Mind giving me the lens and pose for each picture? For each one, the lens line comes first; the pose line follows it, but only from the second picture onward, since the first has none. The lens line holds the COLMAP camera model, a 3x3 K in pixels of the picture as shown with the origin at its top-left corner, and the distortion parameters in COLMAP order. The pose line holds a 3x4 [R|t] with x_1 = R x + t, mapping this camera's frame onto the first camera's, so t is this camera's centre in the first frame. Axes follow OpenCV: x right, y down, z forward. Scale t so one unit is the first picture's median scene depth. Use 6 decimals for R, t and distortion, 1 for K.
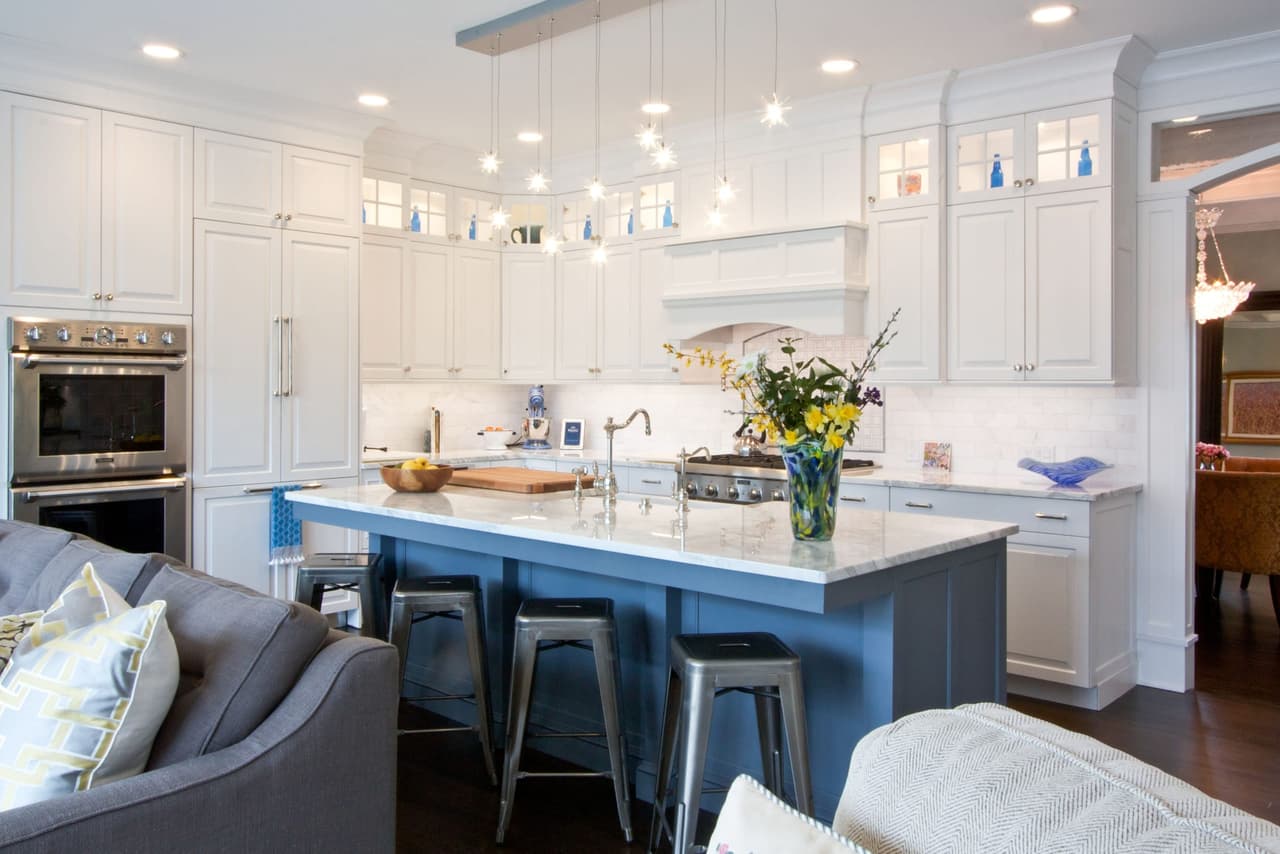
lens RADIAL K [[1008.4, 0, 649.3], [0, 1008.4, 400.5], [0, 0, 1]] dist [0.006404, 0.004099]
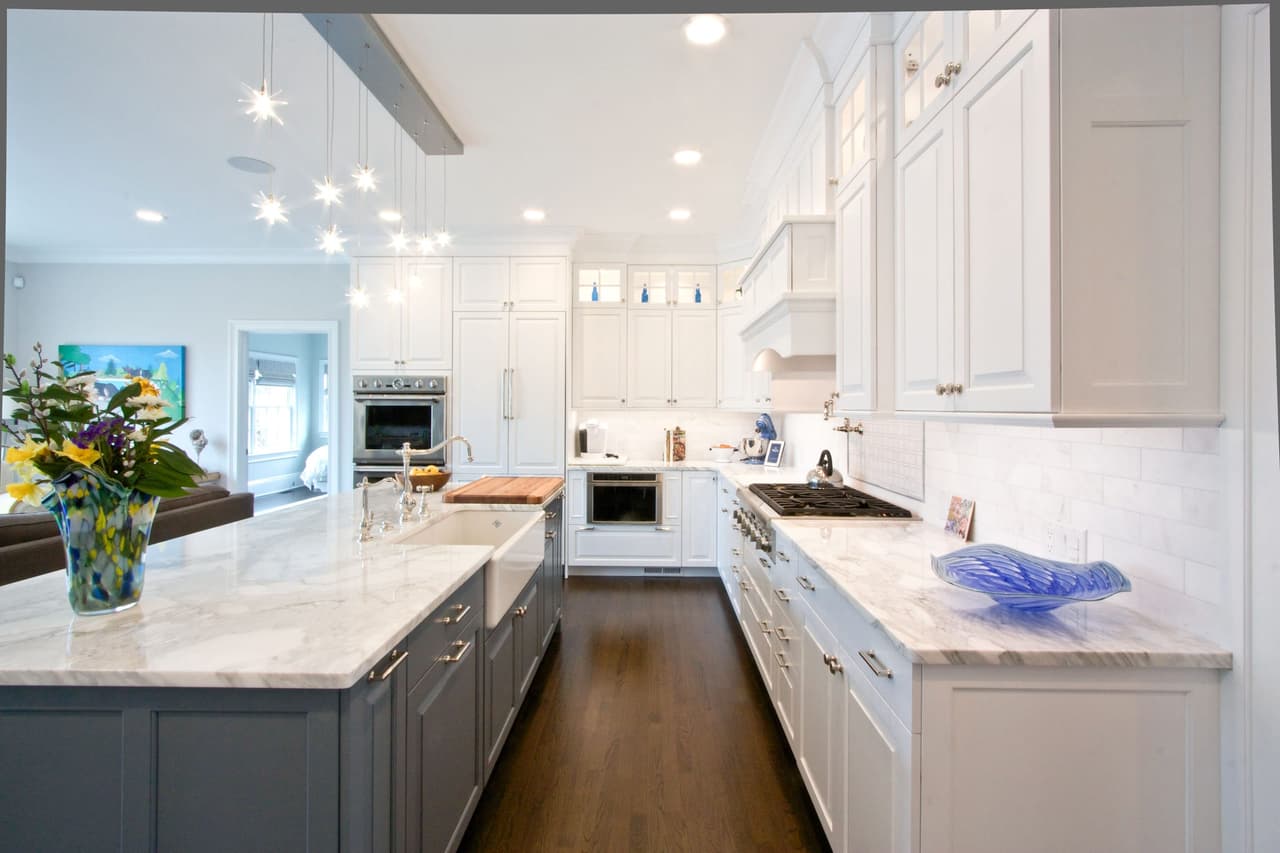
lens RADIAL K [[578.6, 0, 643.8], [0, 578.6, 409.2], [0, 0, 1]] dist [-0.001940, 0.000112]
pose [[0.663154, 0.002435, -0.748479, 0.531503], [-0.015048, 0.999836, -0.010080, -0.015808], [0.748332, 0.017948, 0.663082, 0.676744]]
